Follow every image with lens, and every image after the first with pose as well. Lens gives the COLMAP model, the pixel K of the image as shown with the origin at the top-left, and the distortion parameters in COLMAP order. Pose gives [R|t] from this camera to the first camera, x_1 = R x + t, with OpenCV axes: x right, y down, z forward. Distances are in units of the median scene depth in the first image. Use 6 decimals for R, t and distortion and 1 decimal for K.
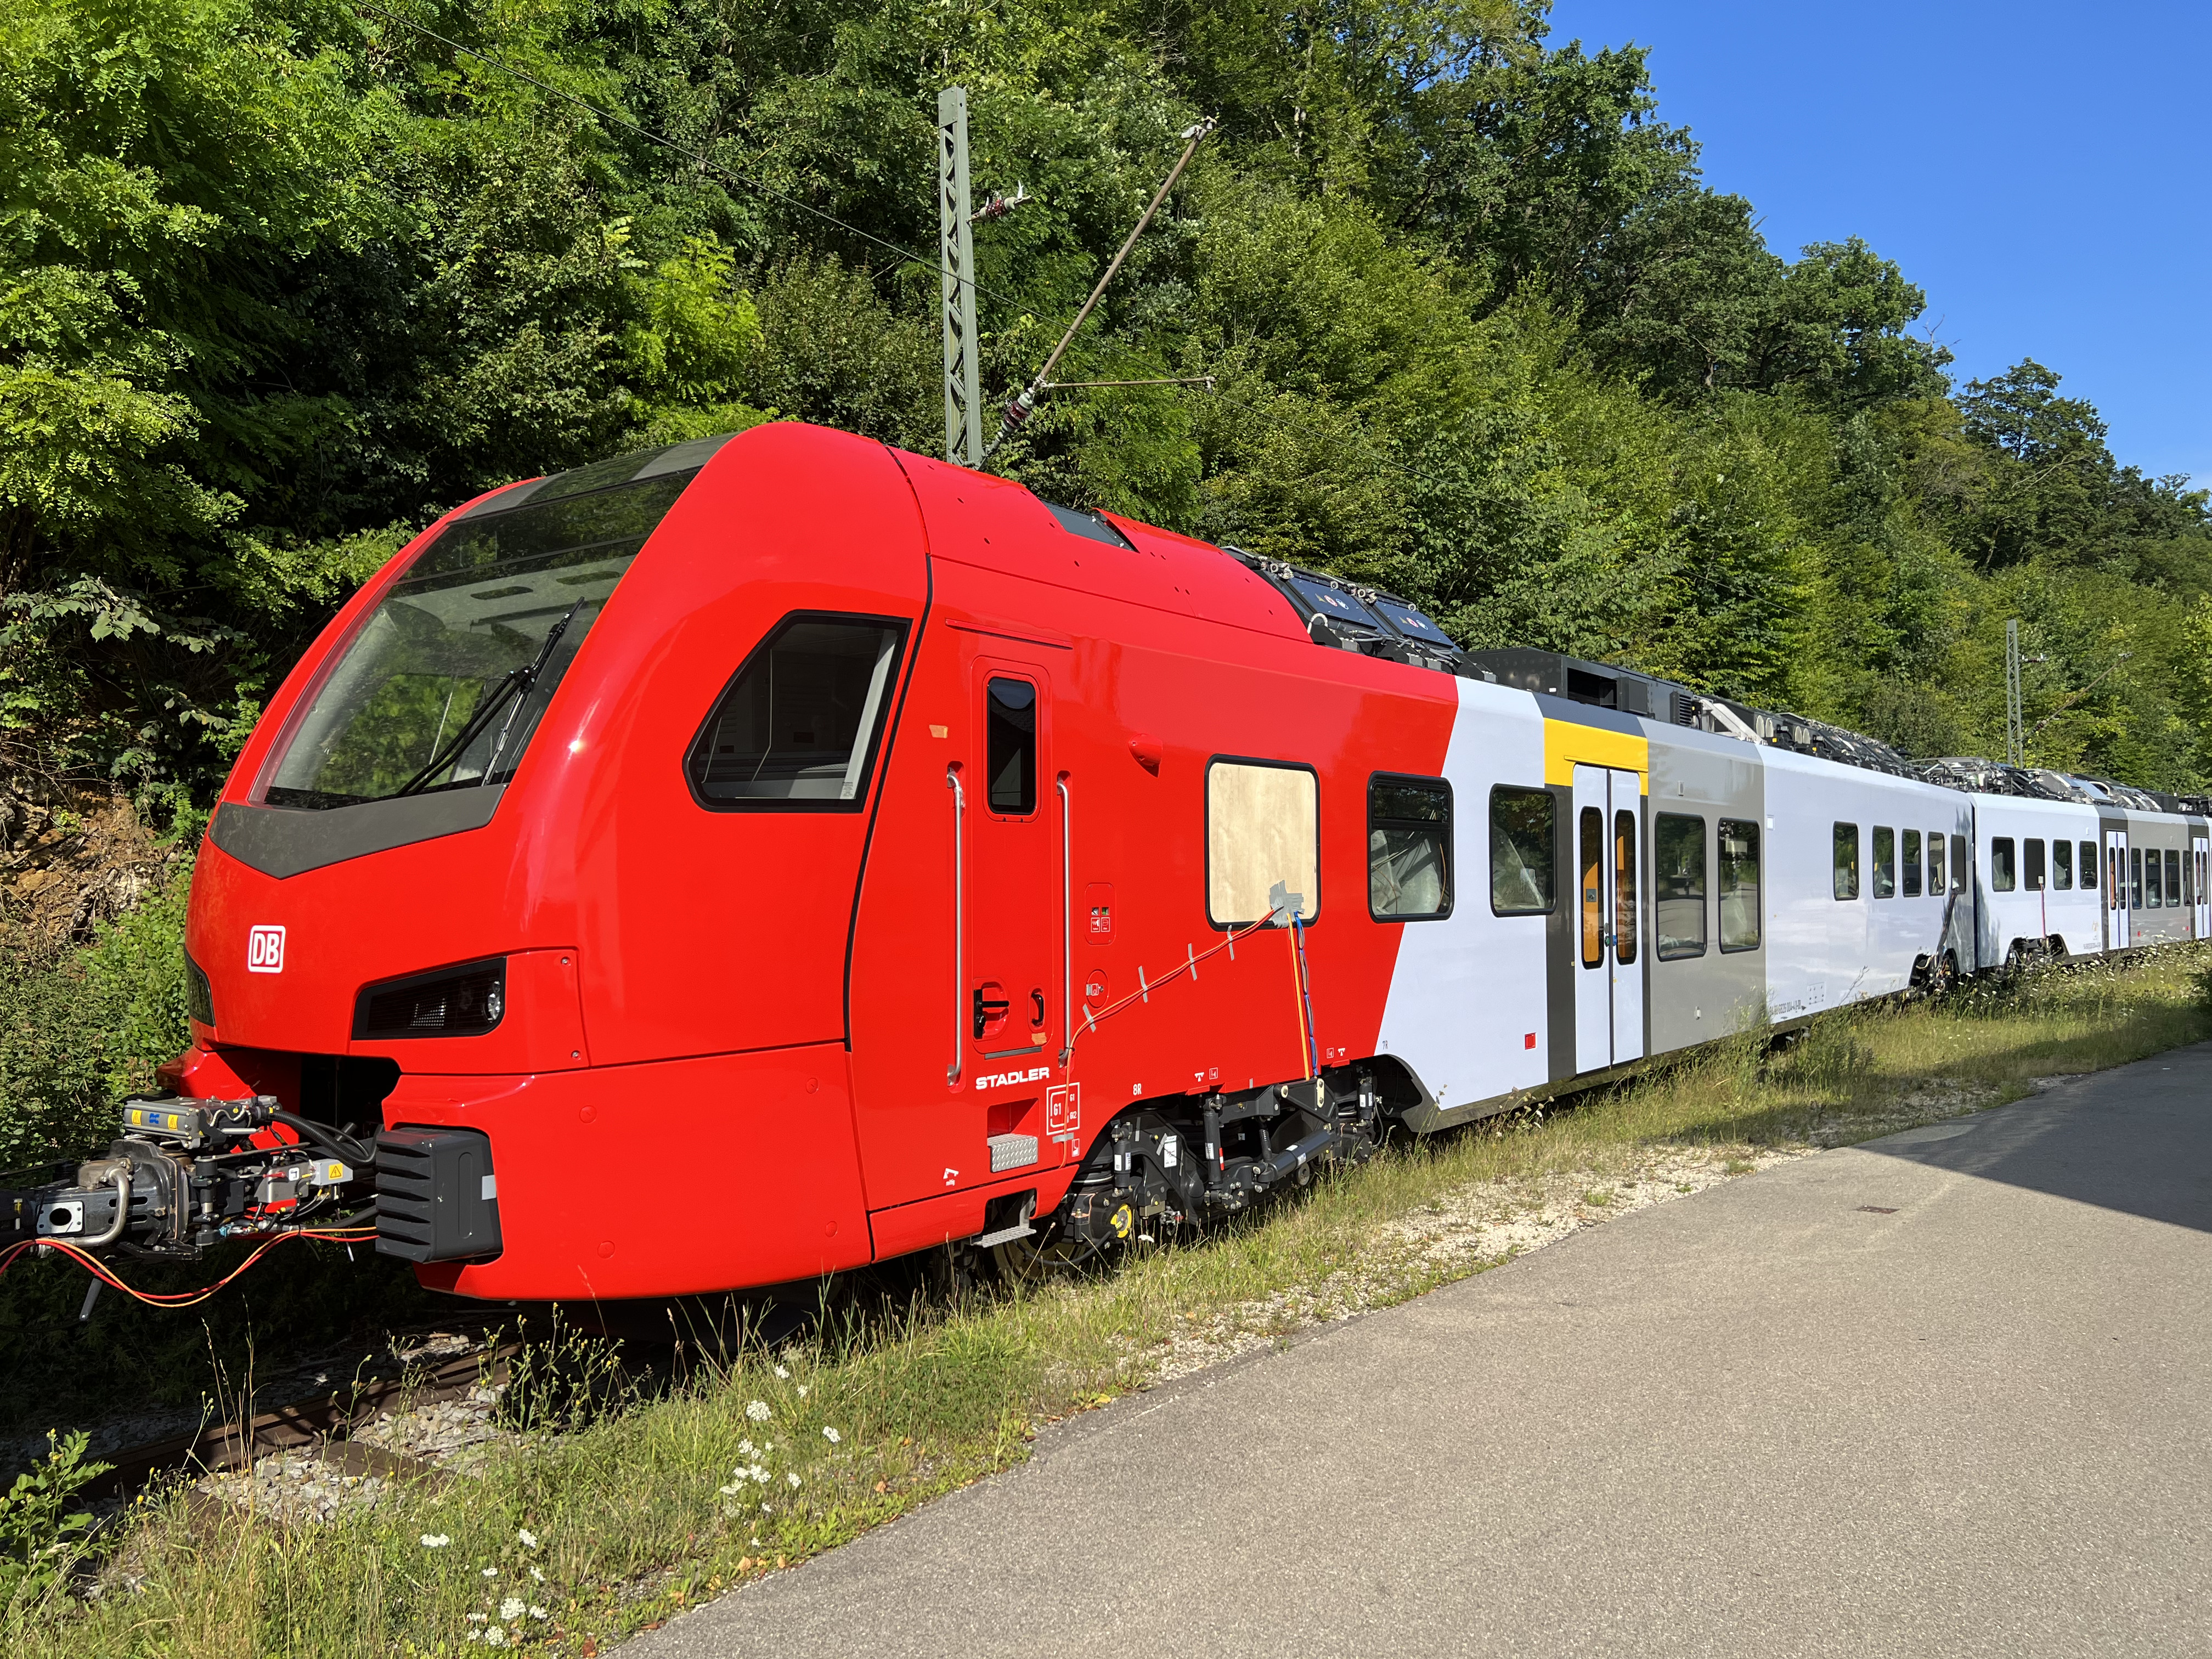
lens RADIAL K [[1647.9, 0, 1092.9], [0, 1647.9, 836.4], [0, 0, 1]] dist [0.053800, -0.058195]
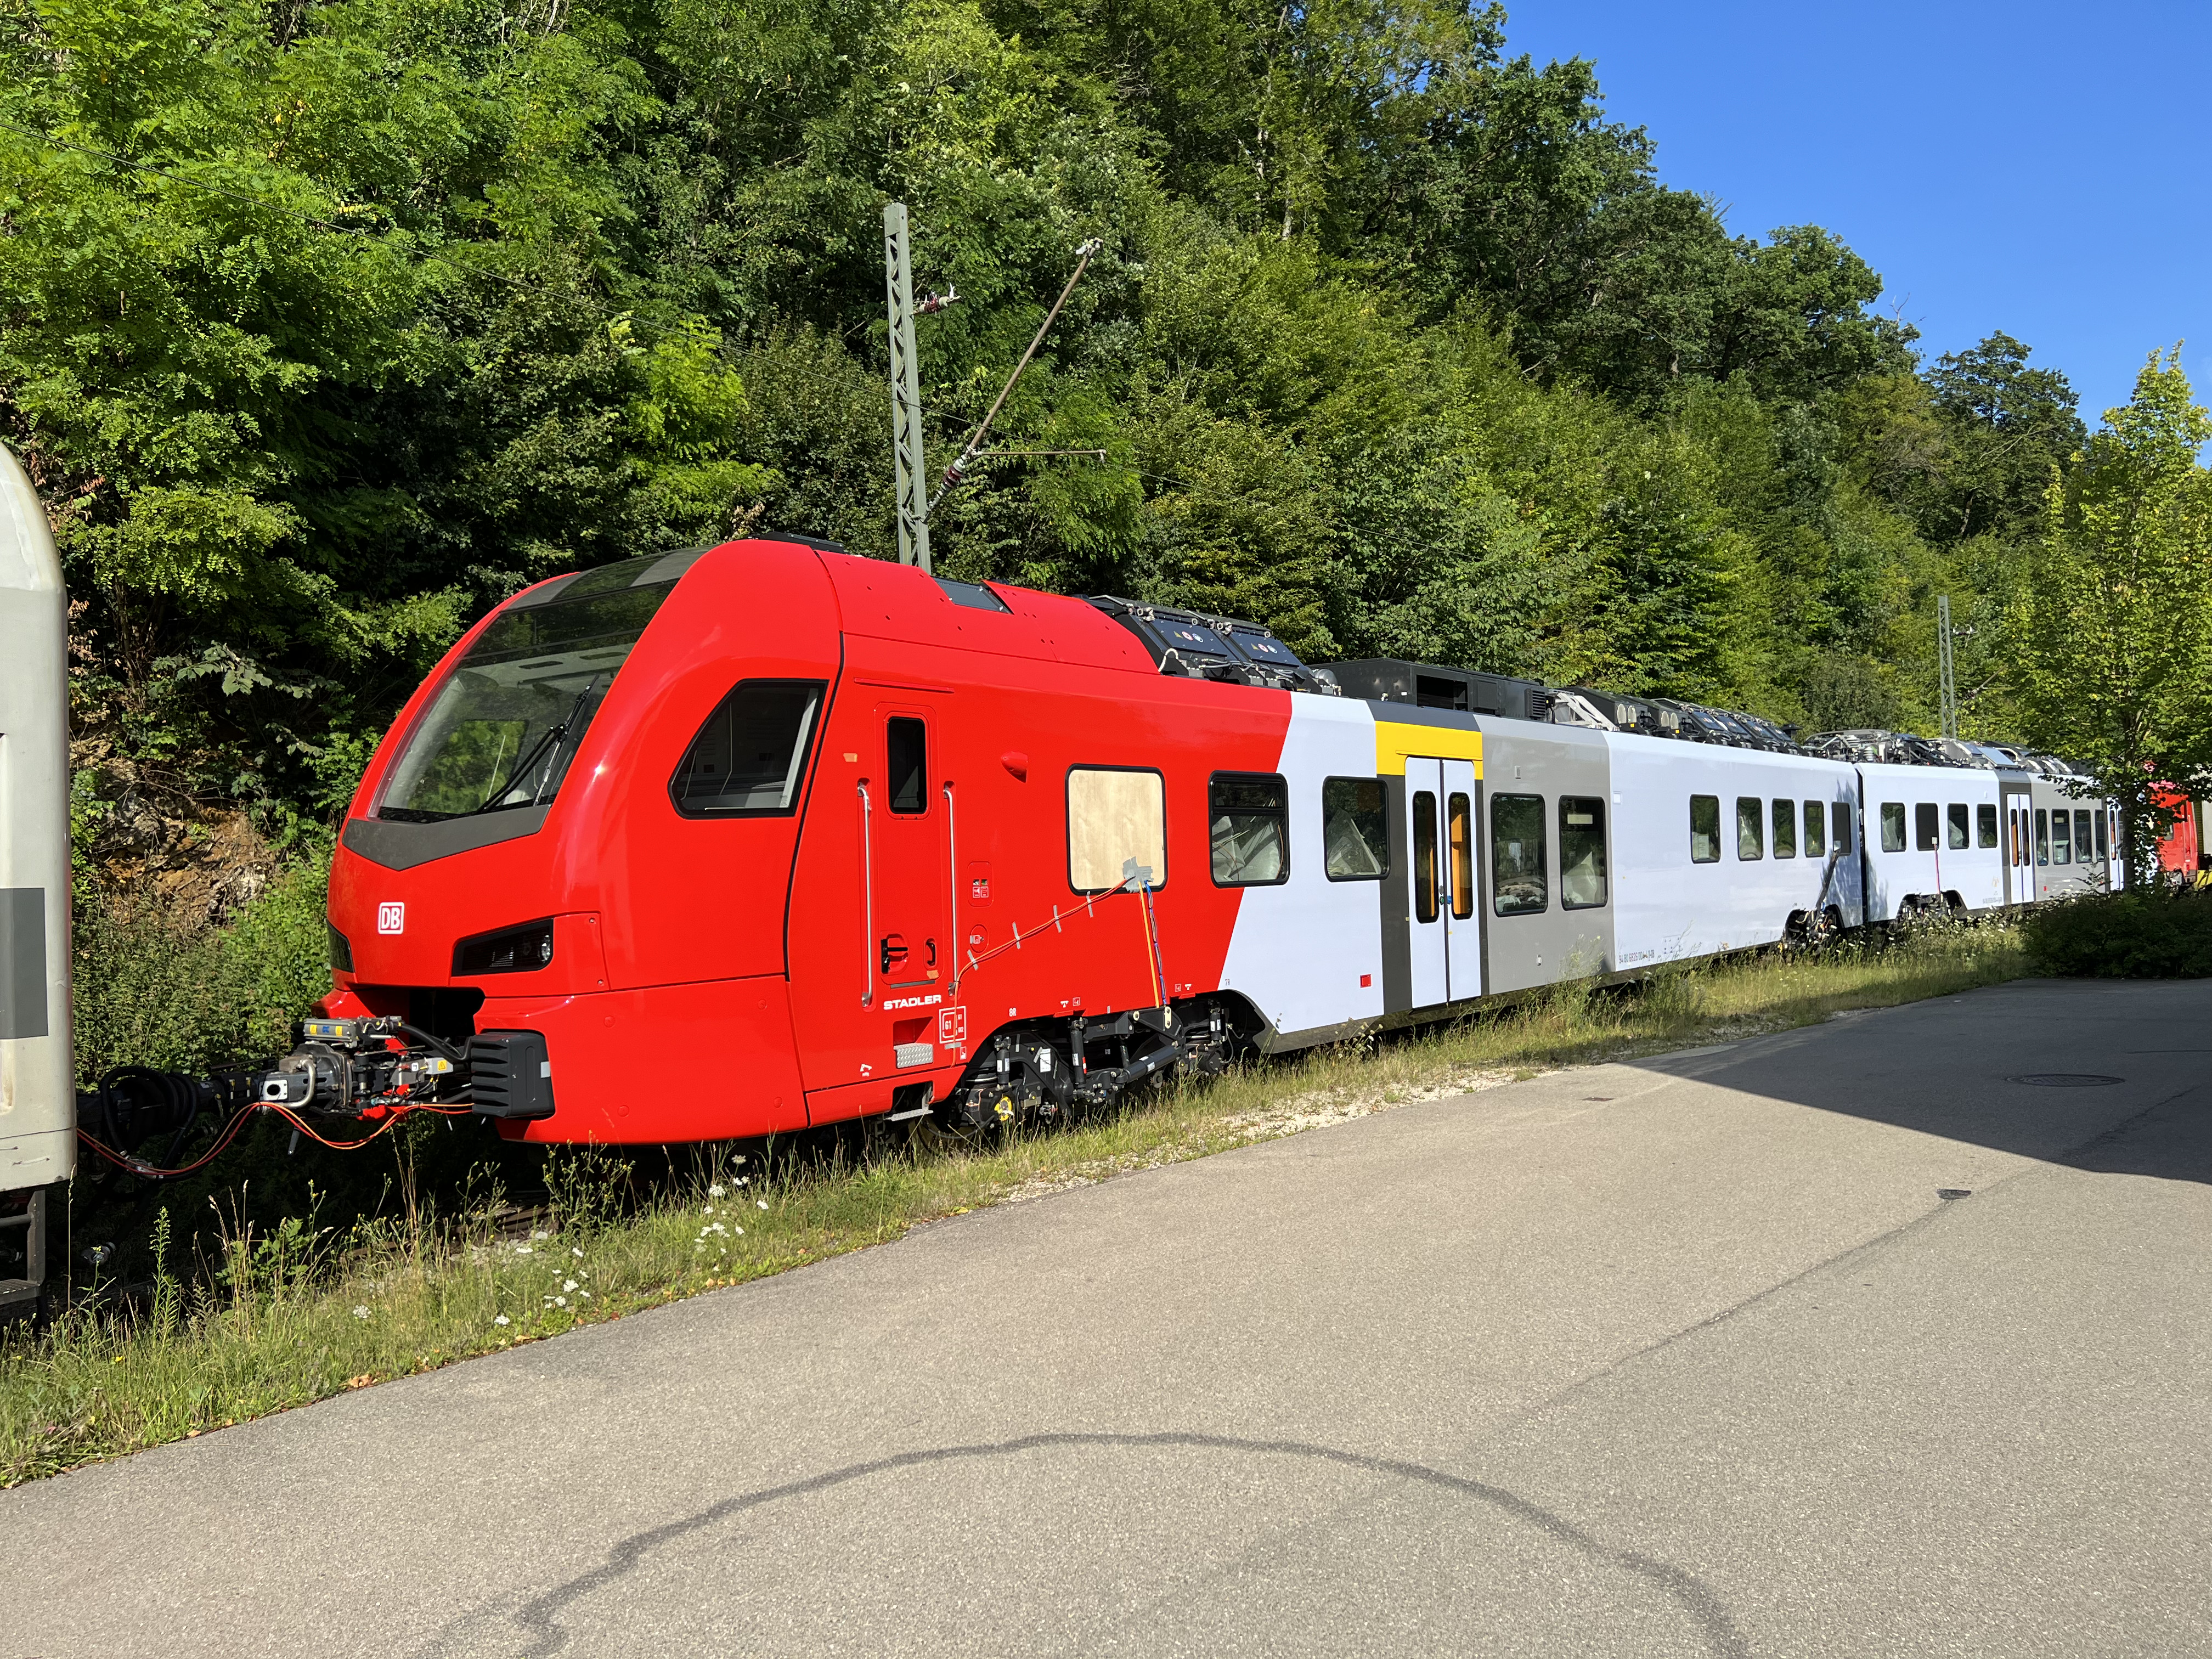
lens RADIAL K [[1647.9, 0, 1094.2], [0, 1647.9, 825.5], [0, 0, 1]] dist [0.053800, -0.058195]
pose [[0.999690, -0.021863, -0.011910, 0.068362], [0.021929, 0.999745, 0.005429, -0.004191], [0.011788, -0.005688, 0.999914, -0.216033]]
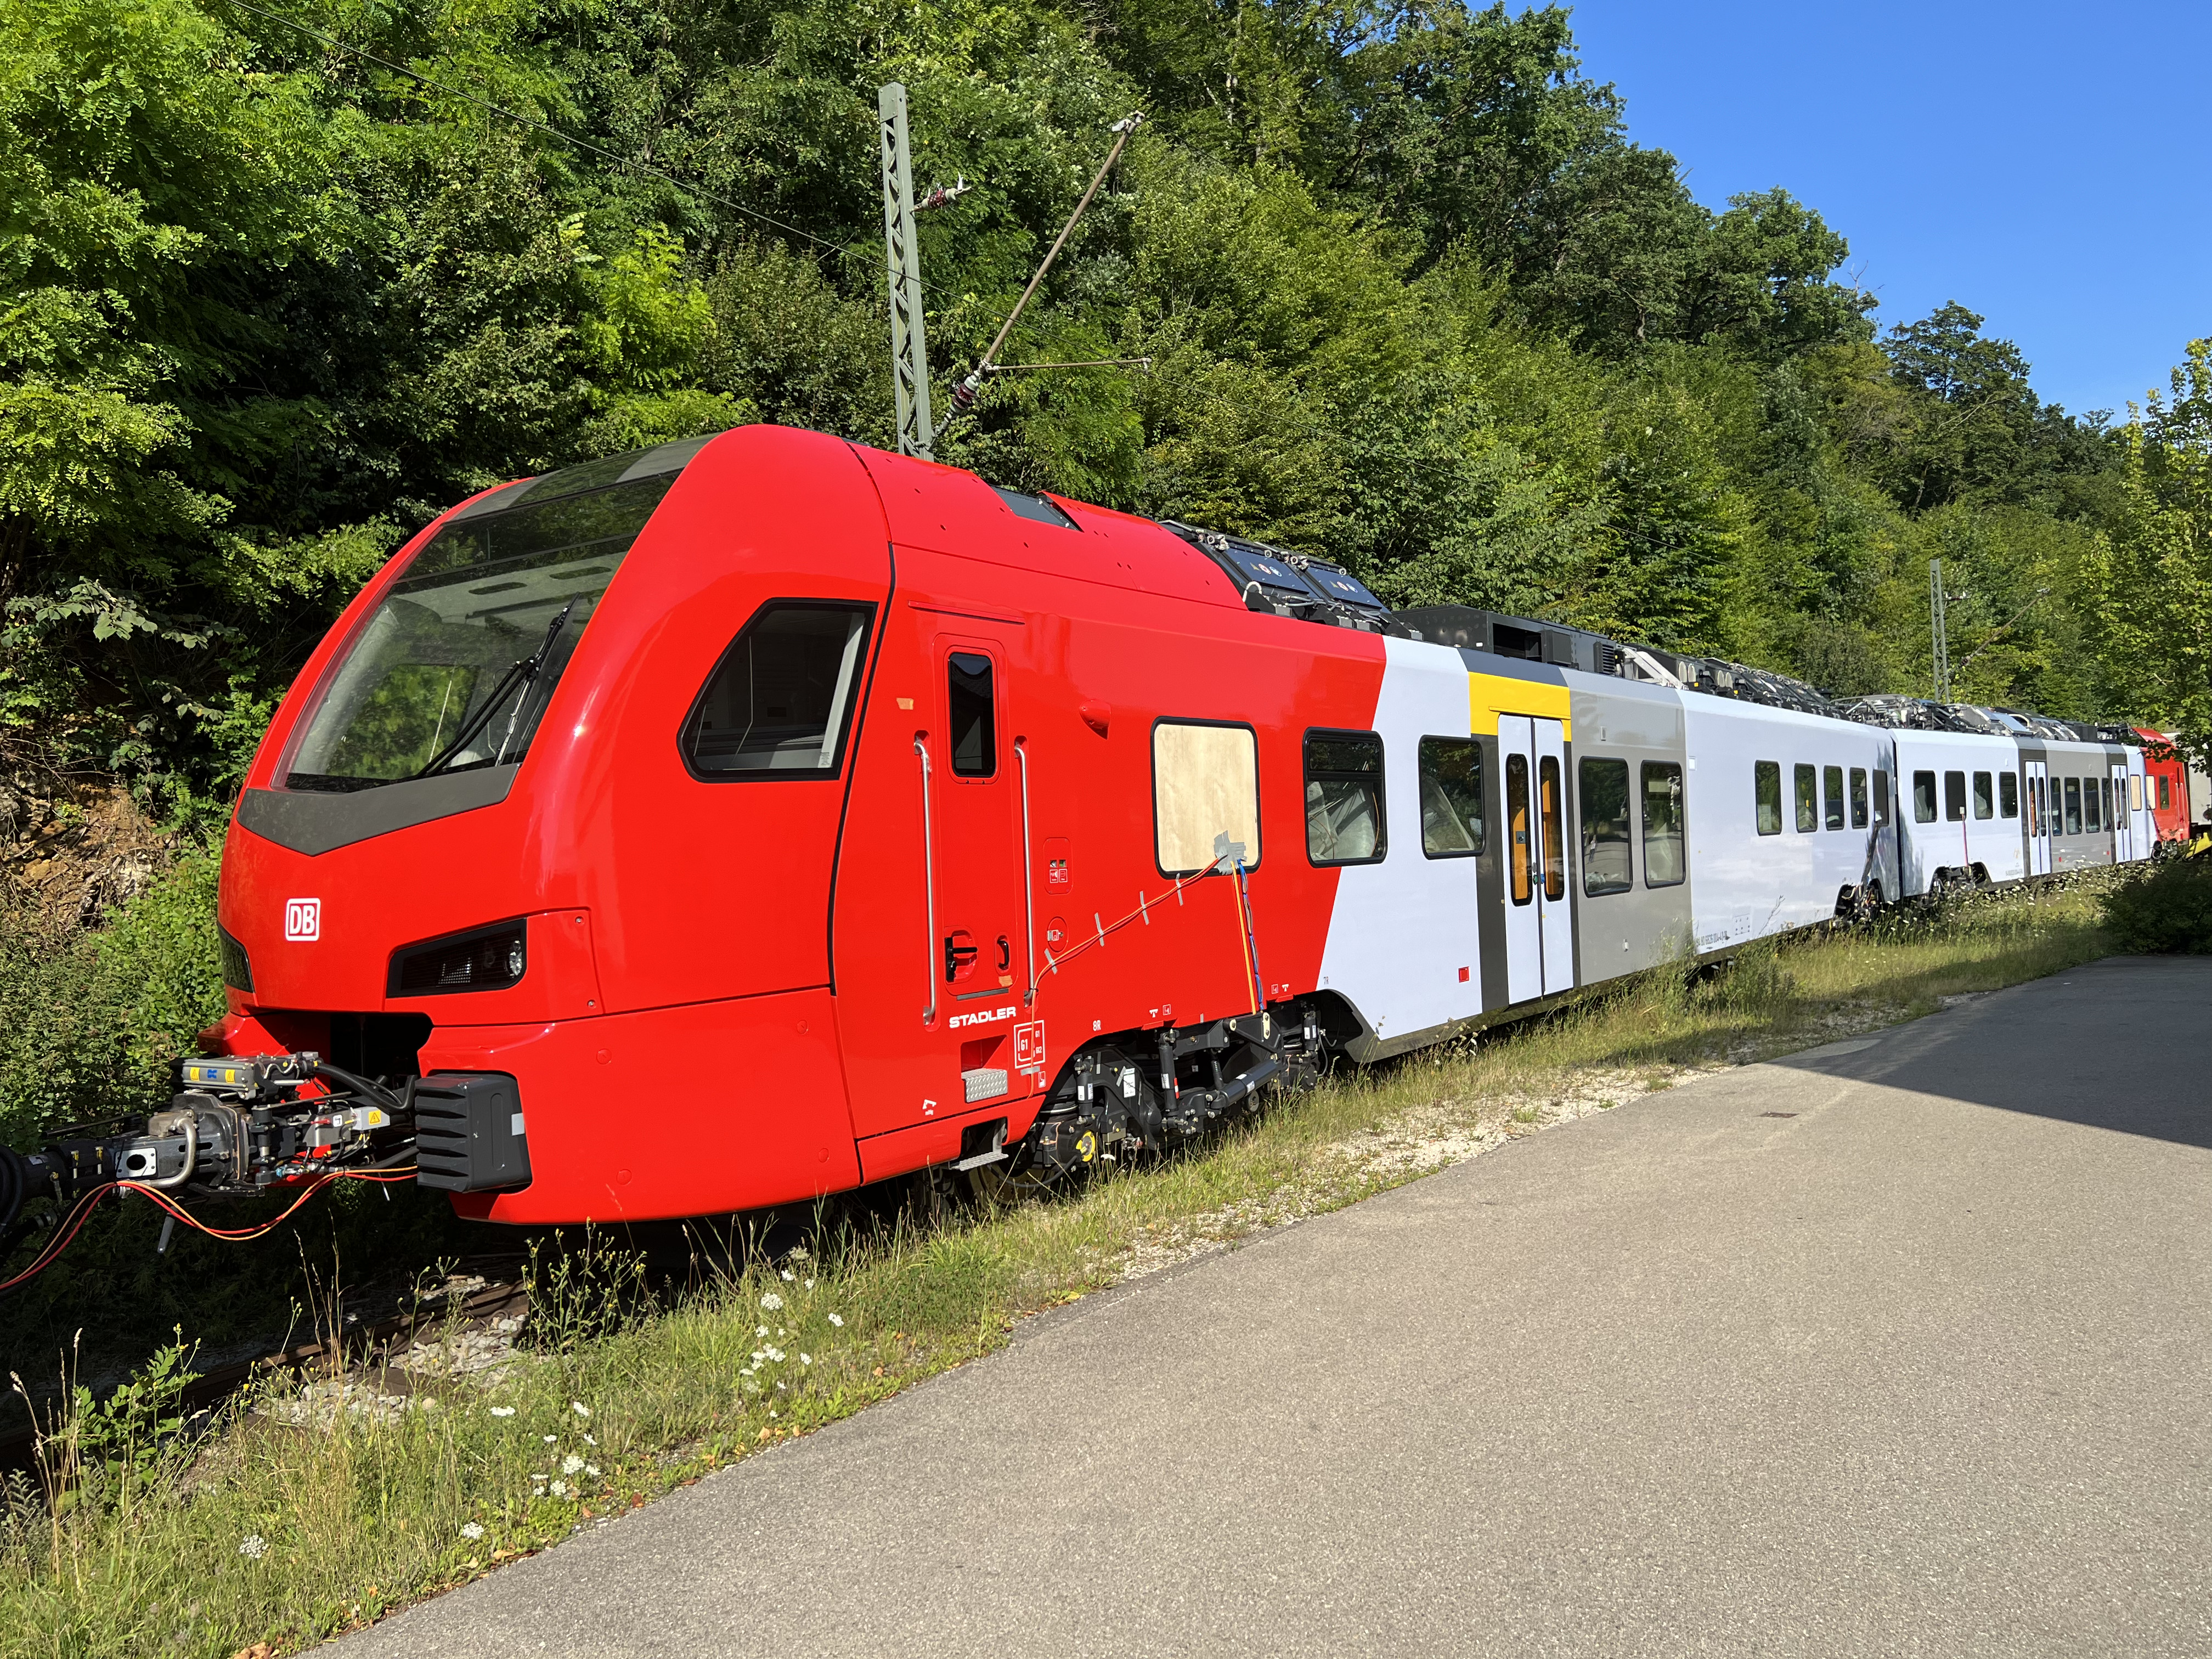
lens RADIAL K [[1647.9, 0, 1096.3], [0, 1647.9, 811.7], [0, 0, 1]] dist [0.053800, -0.058195]
pose [[0.999121, -0.032015, 0.027056, 0.000993], [0.031790, 0.999457, 0.008694, 0.001436], [-0.027320, -0.007826, 0.999596, -0.053358]]
